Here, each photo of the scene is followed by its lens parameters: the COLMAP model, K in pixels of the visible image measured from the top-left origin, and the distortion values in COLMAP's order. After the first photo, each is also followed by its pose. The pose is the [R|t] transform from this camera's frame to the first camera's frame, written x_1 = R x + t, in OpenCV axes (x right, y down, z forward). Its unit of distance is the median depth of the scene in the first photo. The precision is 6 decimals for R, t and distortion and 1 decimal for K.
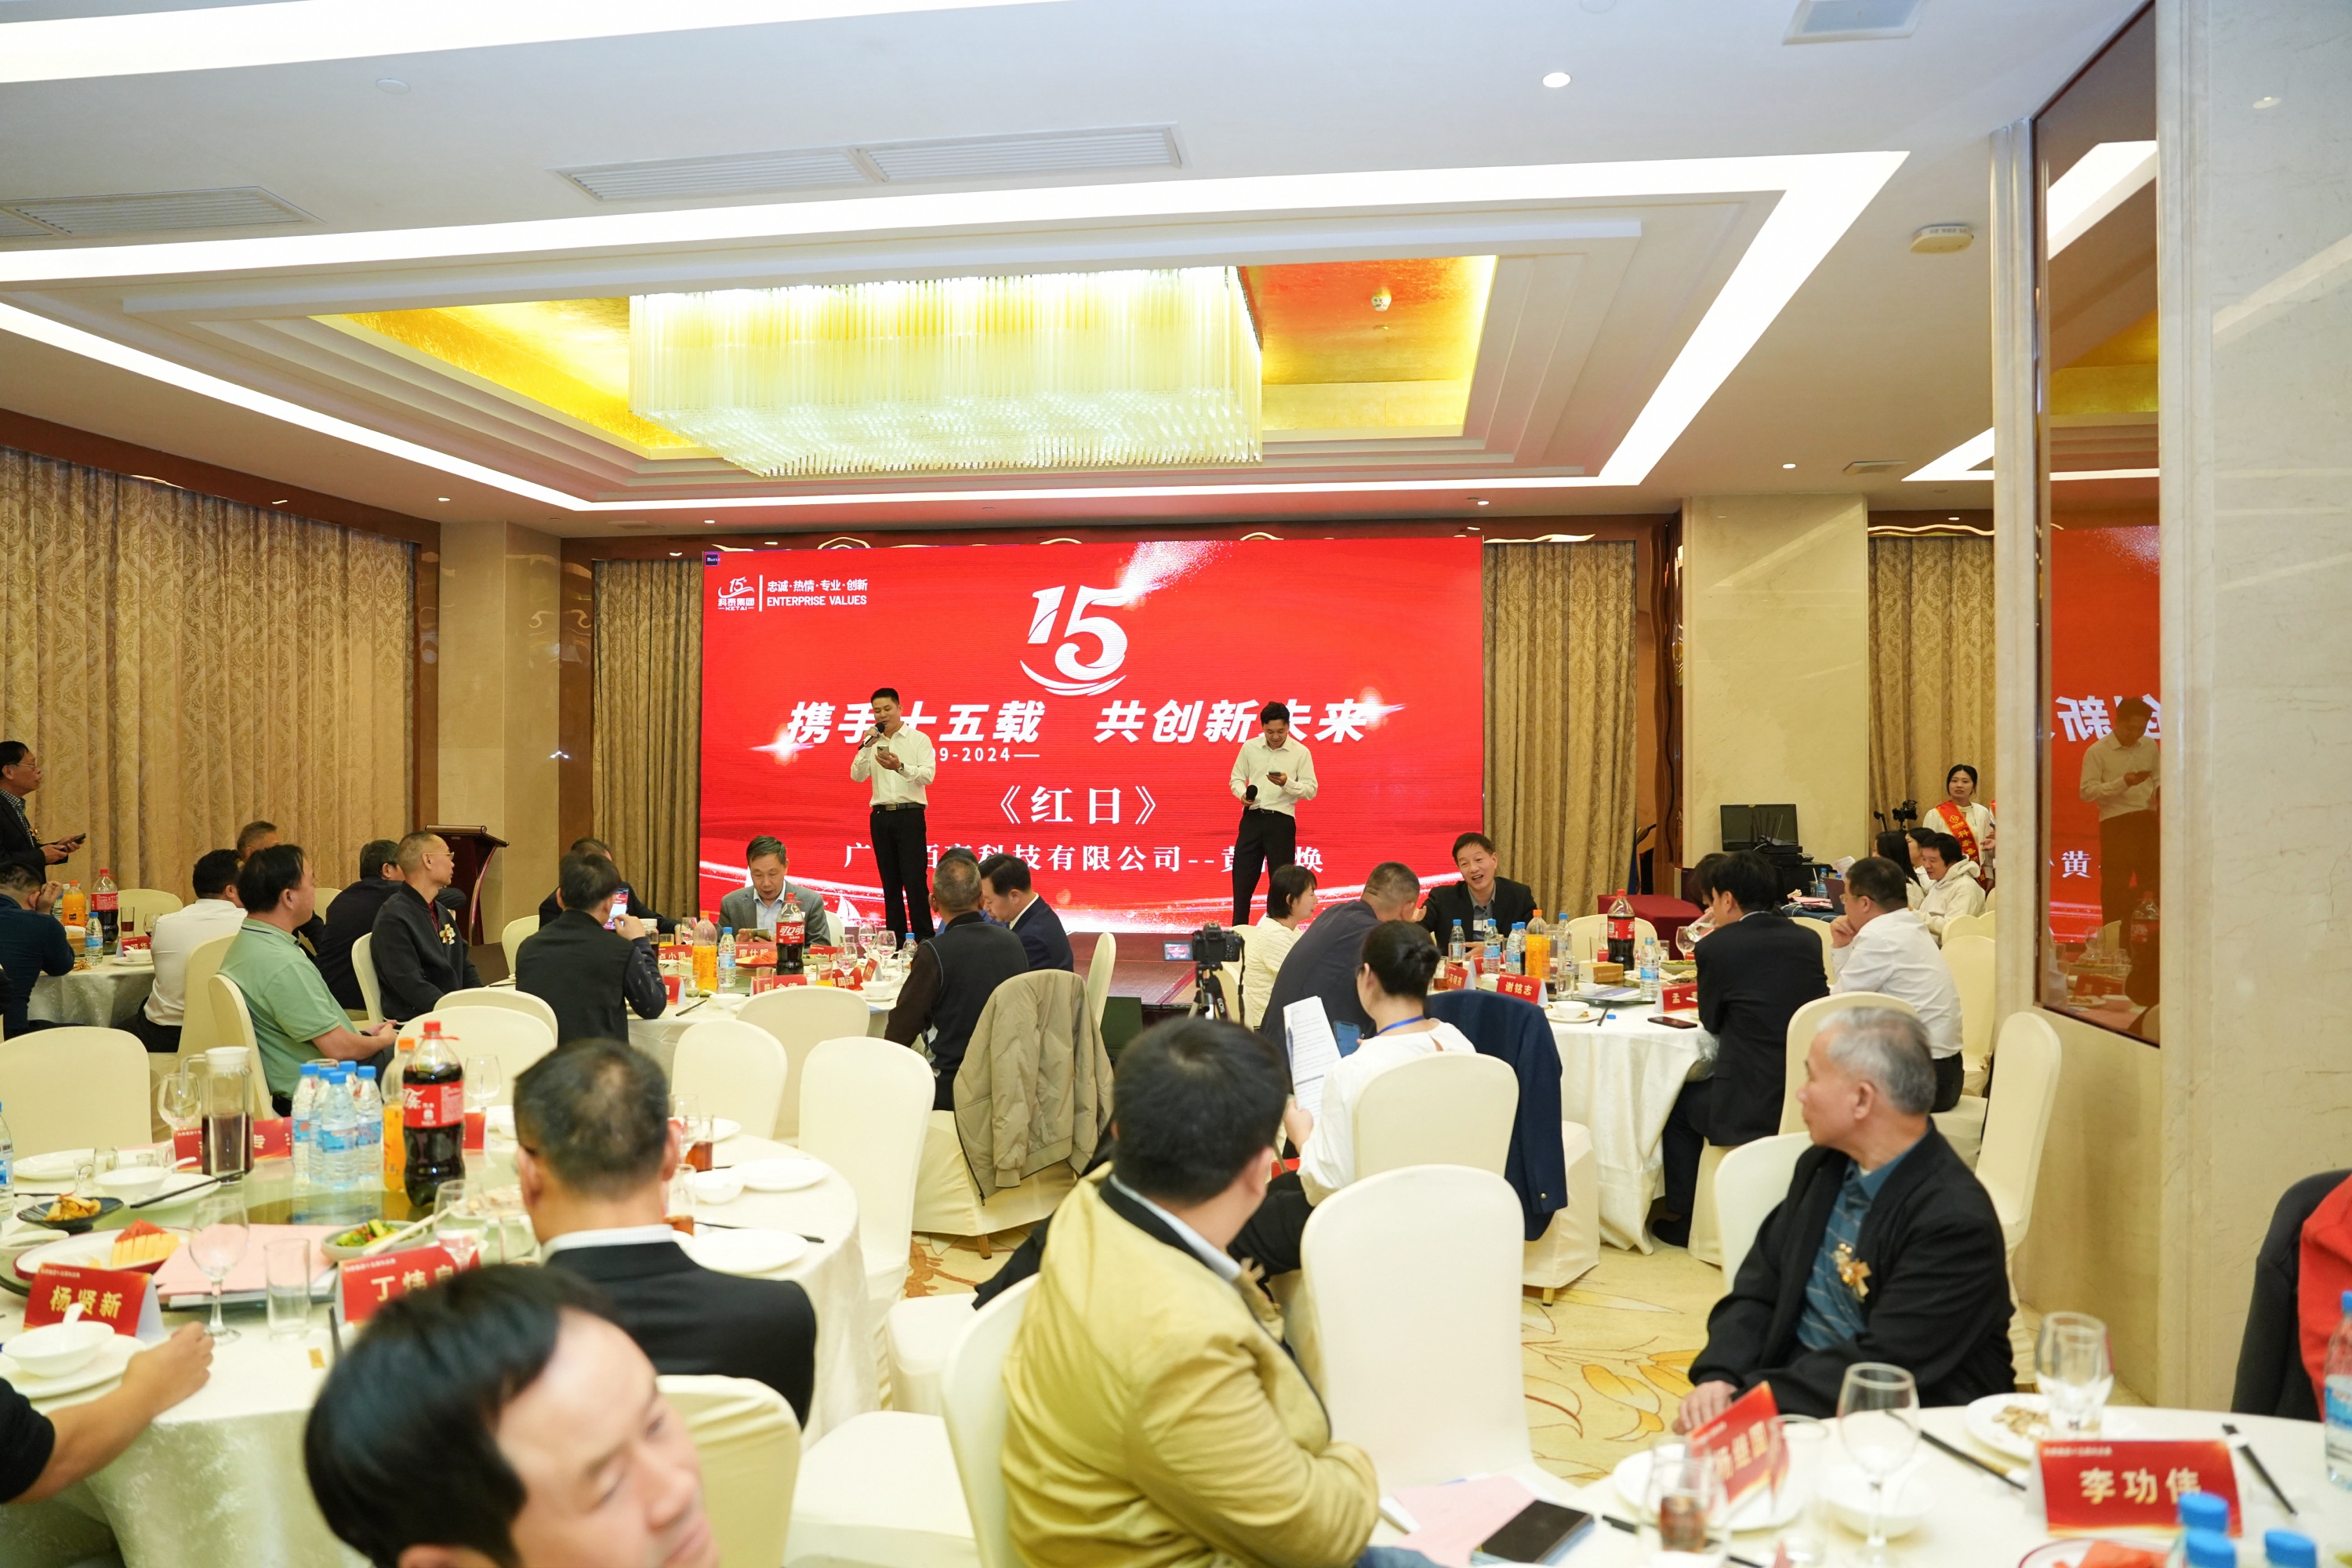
lens RADIAL K [[1591.6, 0, 1165.5], [0, 1591.6, 798.3], [0, 0, 1]] dist [-0.122084, 0.092711]
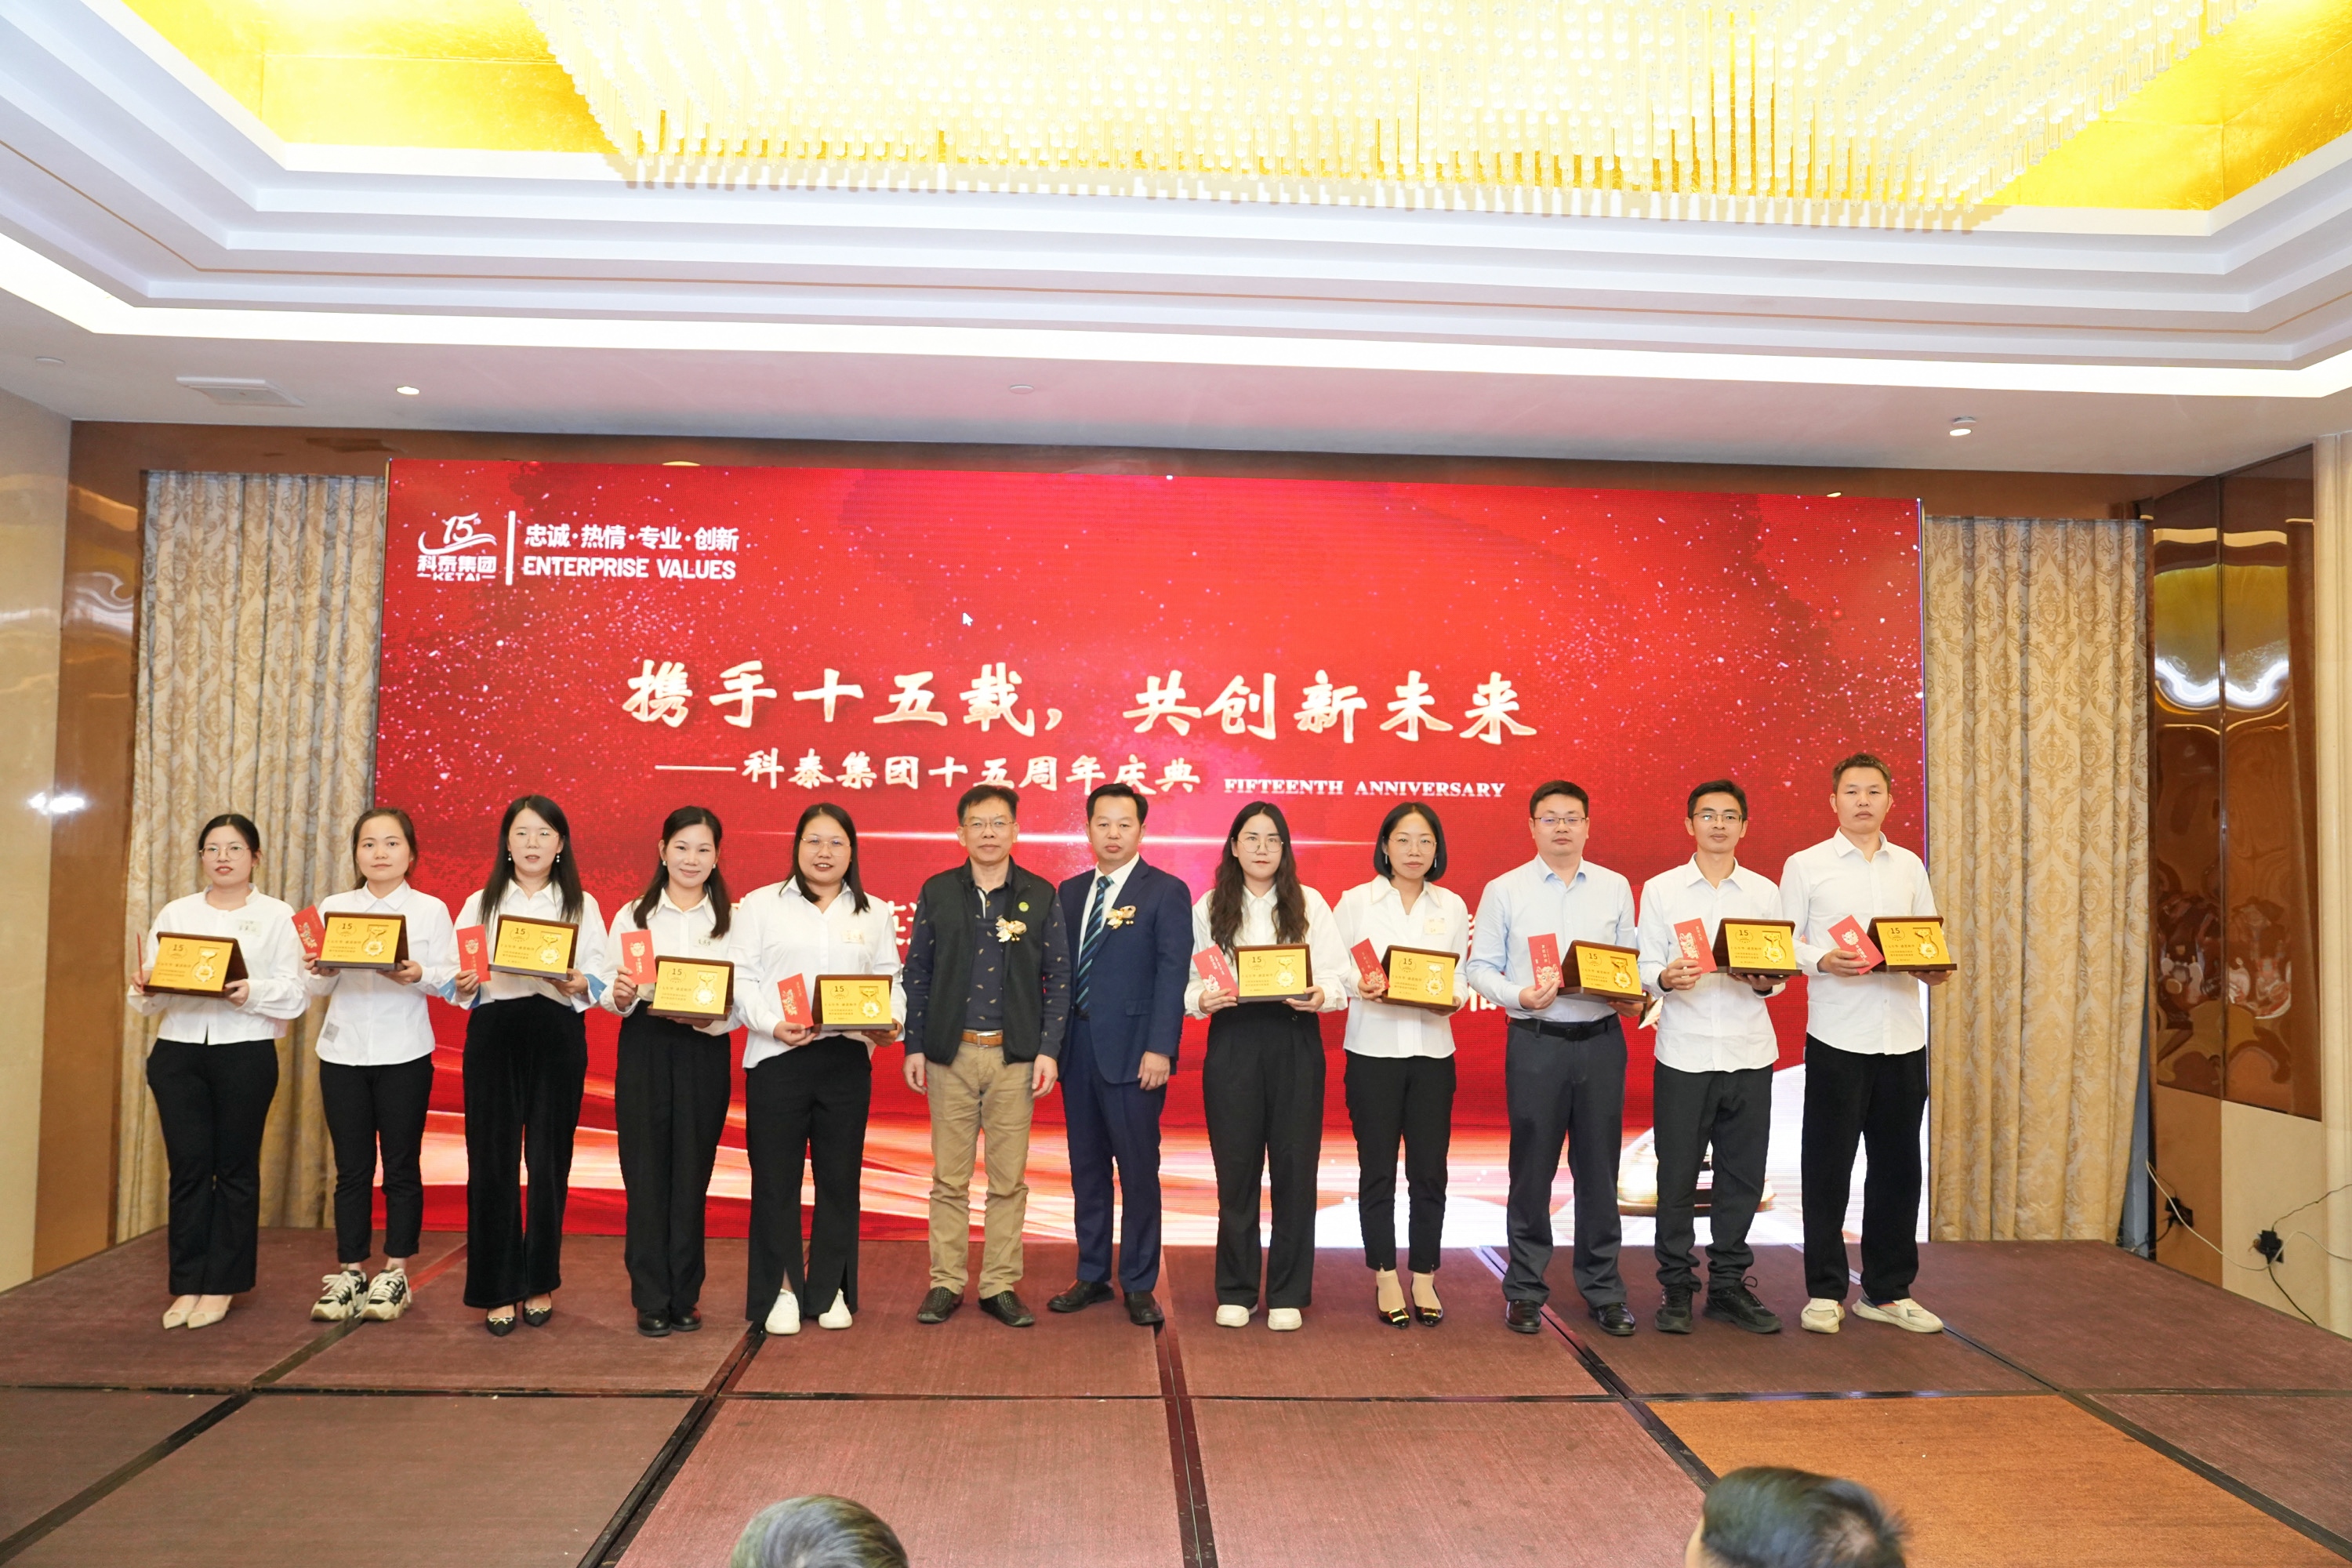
lens RADIAL K [[1715.0, 0, 1171.4], [0, 1715.0, 783.8], [0, 0, 1]] dist [-0.093712, 0.081838]
pose [[0.982295, 0.020882, 0.186175, -0.167677], [-0.011547, 0.998628, -0.051084, -0.035696], [-0.186987, 0.048030, 0.981188, 0.497489]]
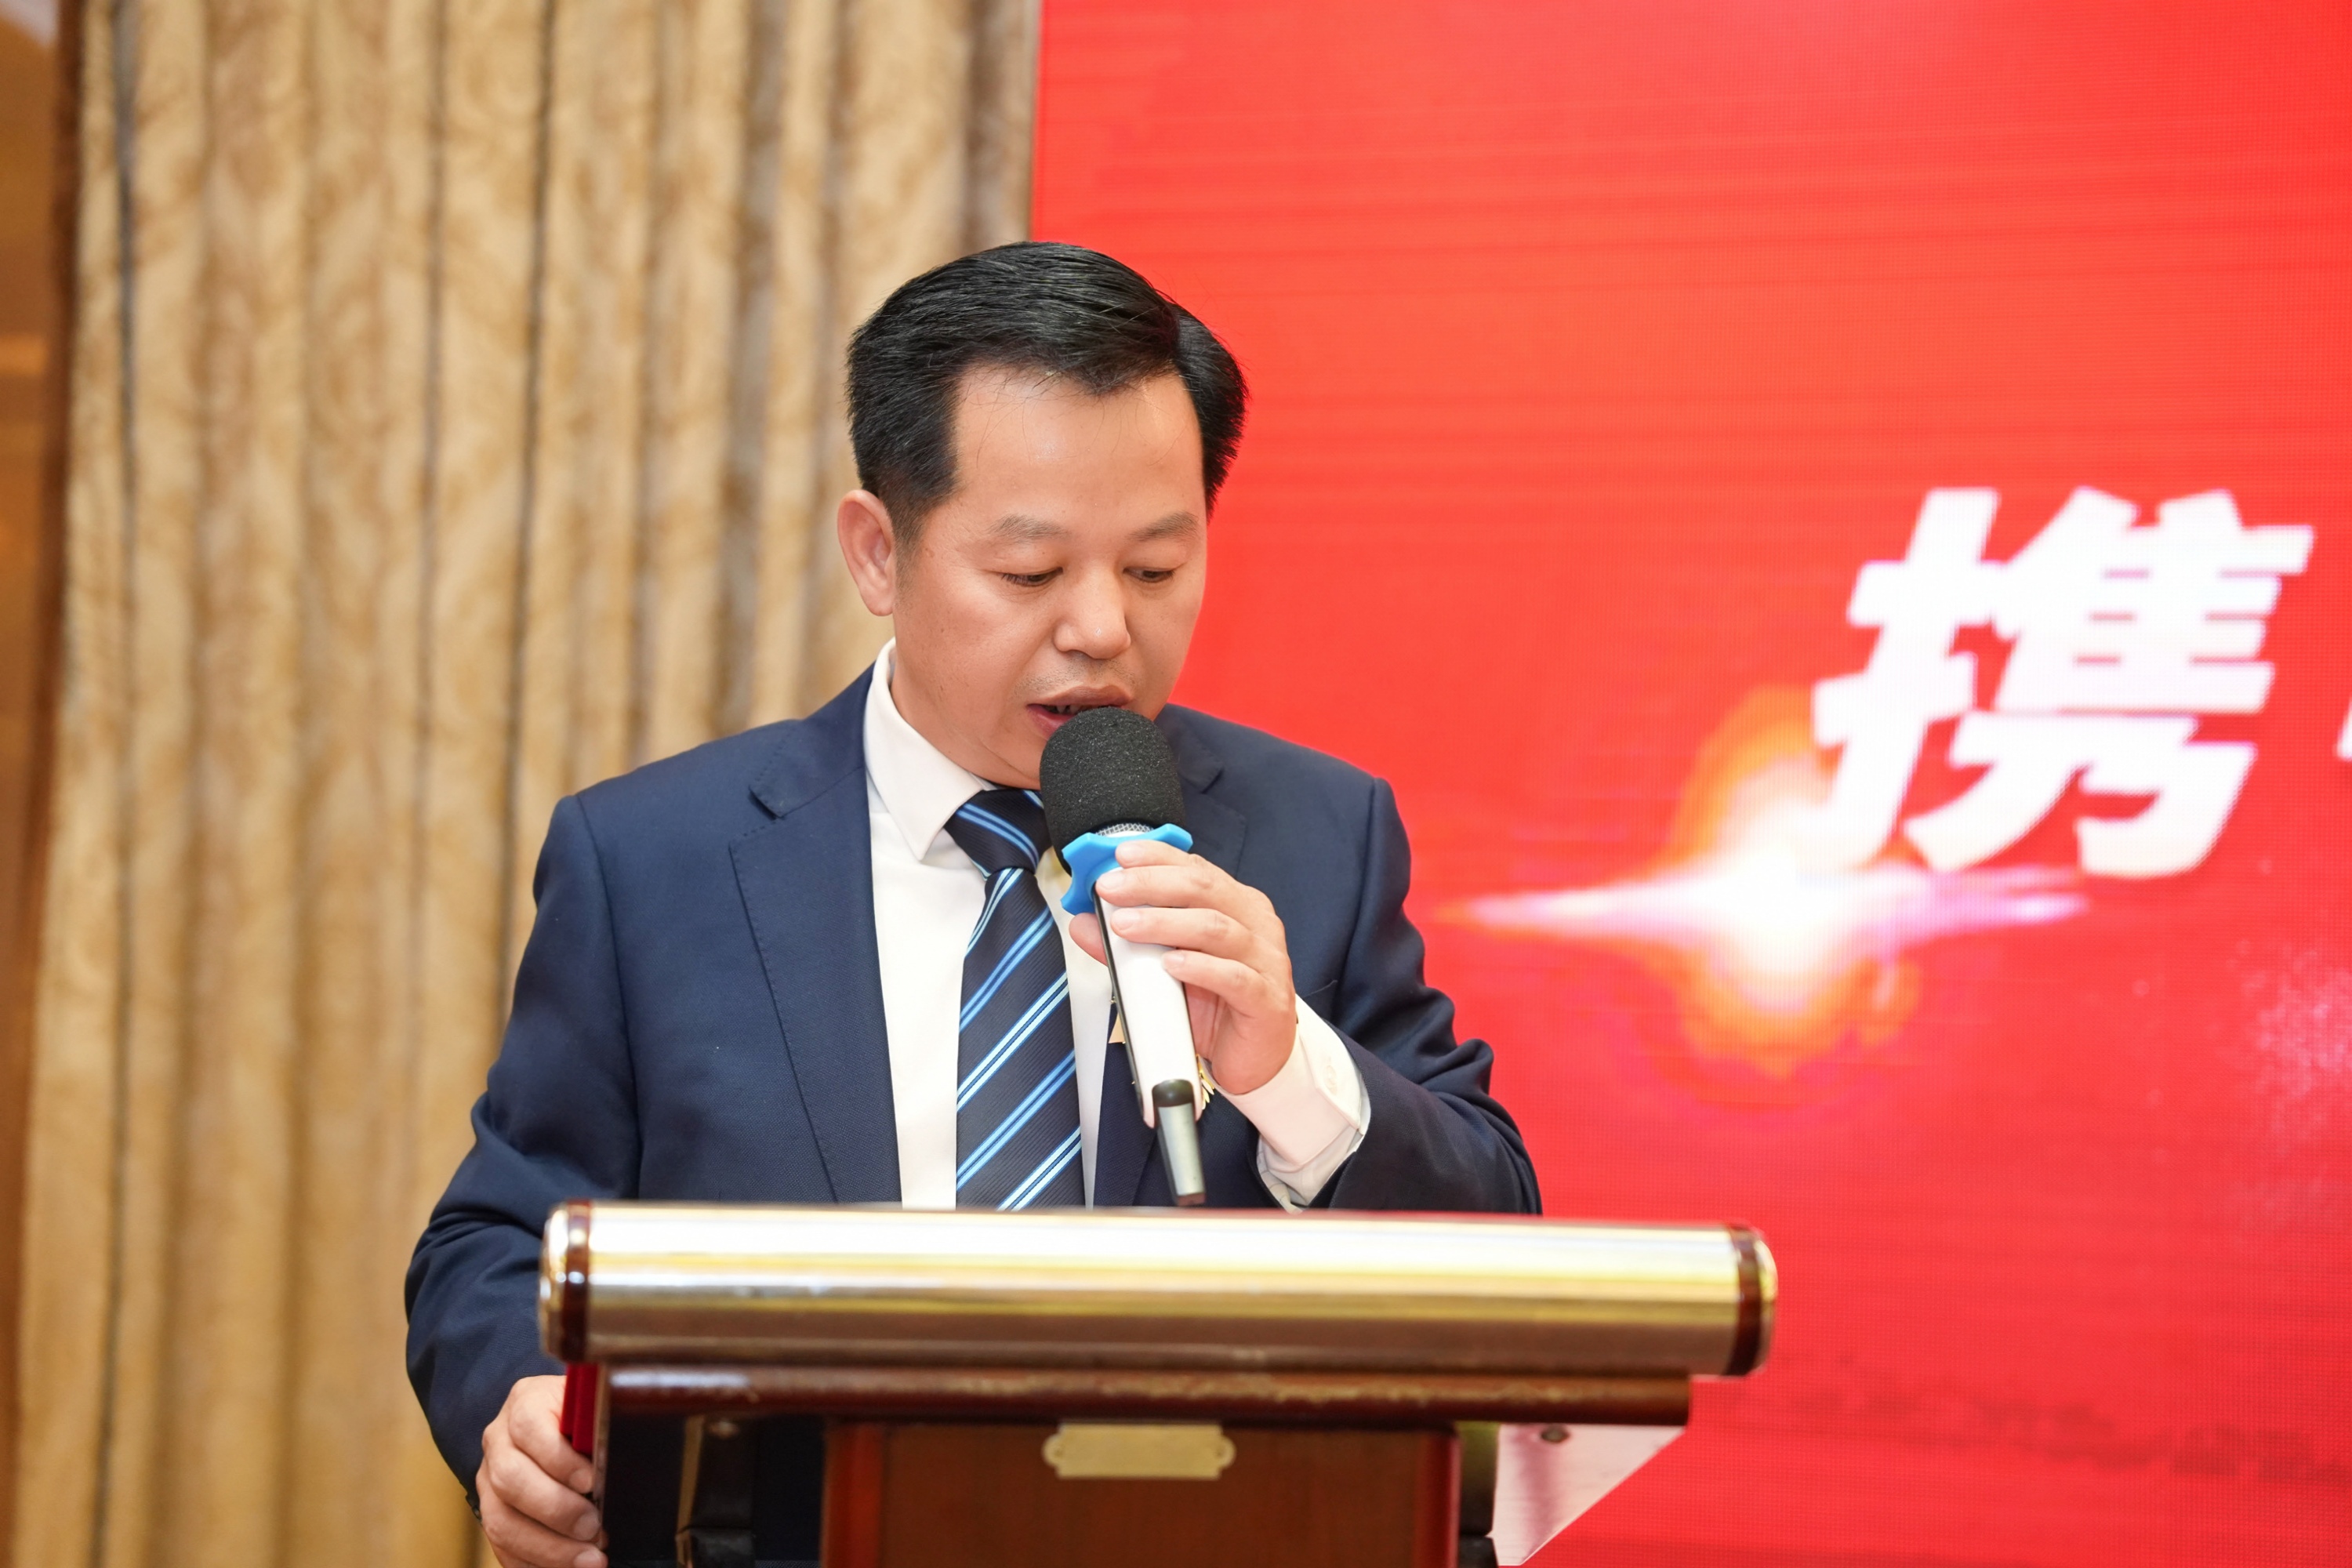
lens RADIAL K [[4435.4, 0, 1176.0], [0, 4435.4, 784.0], [0, 0, 1]] dist [0.382494, 0.077623]
pose [[0.993113, 0.019517, -0.115524, -0.273244], [-0.029334, 0.996043, -0.083897, -0.014964], [0.113429, 0.086708, 0.989755, 0.760217]]
